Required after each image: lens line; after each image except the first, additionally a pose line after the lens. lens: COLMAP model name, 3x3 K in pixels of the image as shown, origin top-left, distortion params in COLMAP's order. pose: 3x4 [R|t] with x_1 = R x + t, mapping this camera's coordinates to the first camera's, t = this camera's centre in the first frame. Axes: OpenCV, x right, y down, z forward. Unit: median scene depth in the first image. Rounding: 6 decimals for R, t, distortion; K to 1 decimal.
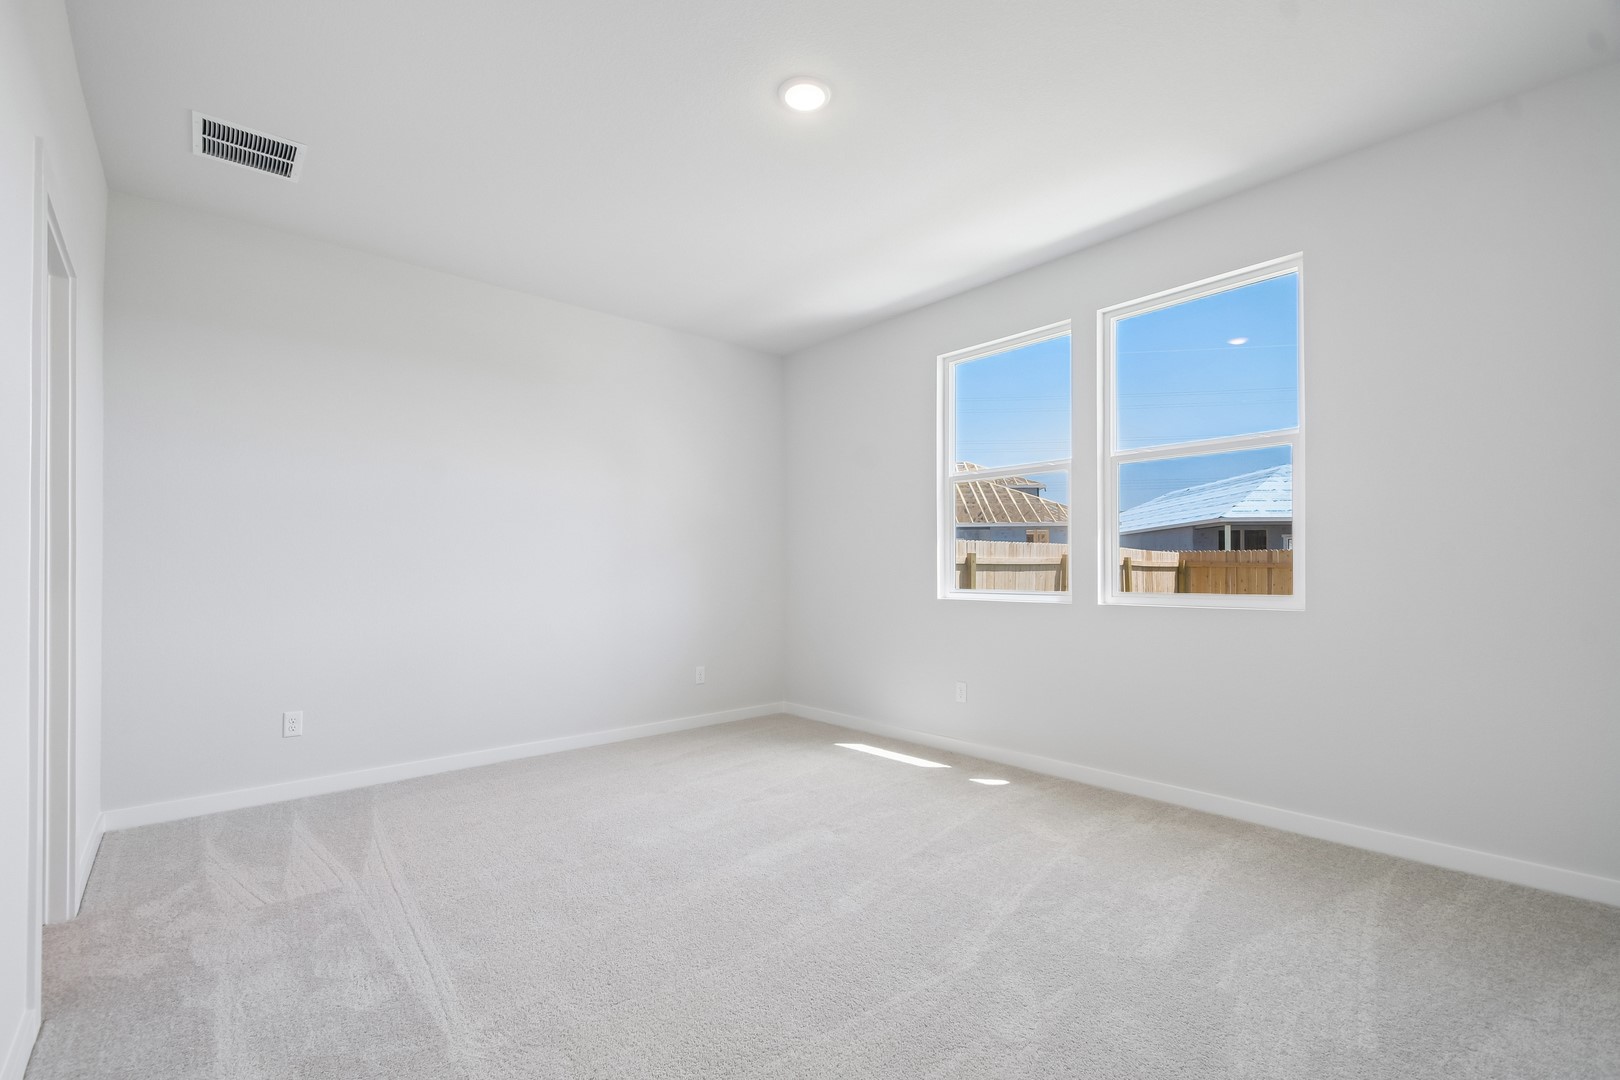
lens RADIAL K [[709.3, 0, 812.4], [0, 709.3, 567.1], [0, 0, 1]] dist [0.002785, -0.015023]
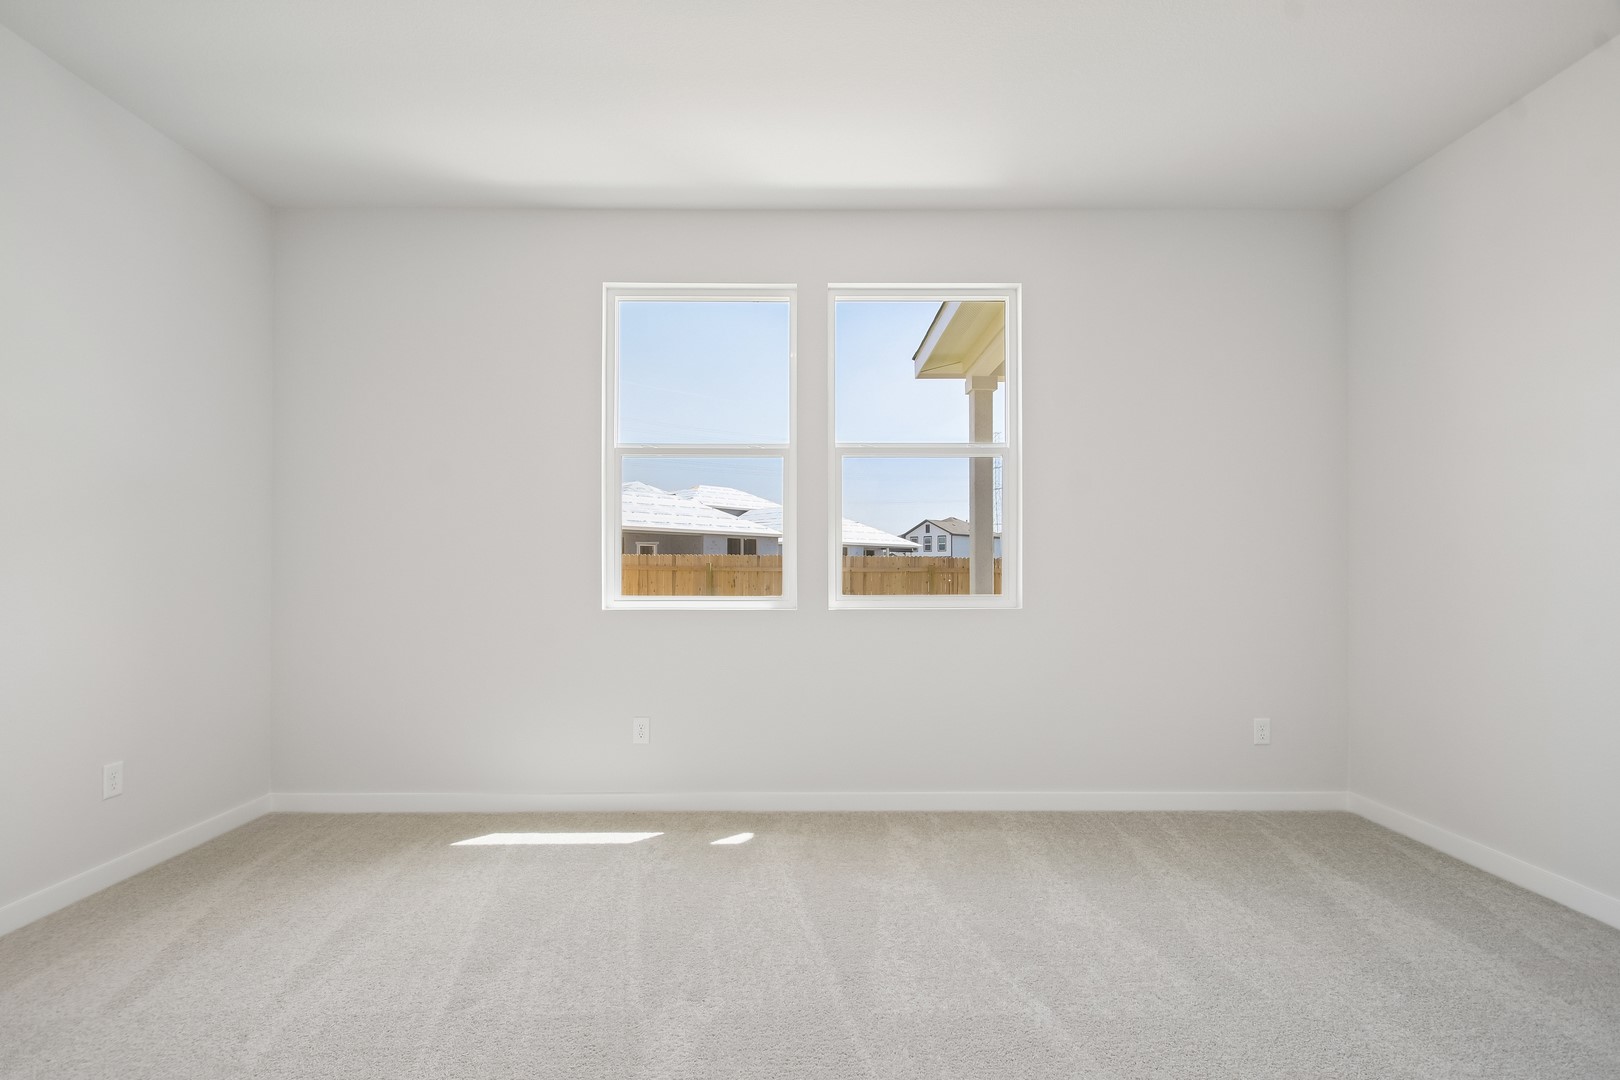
lens RADIAL K [[709.3, 0, 812.4], [0, 709.3, 567.1], [0, 0, 1]] dist [0.002785, -0.015023]
pose [[0.649289, 0.009498, 0.760482, -0.269162], [-0.006818, 0.999955, -0.006668, 0.004836], [-0.760511, -0.000856, 0.649324, 0.388638]]
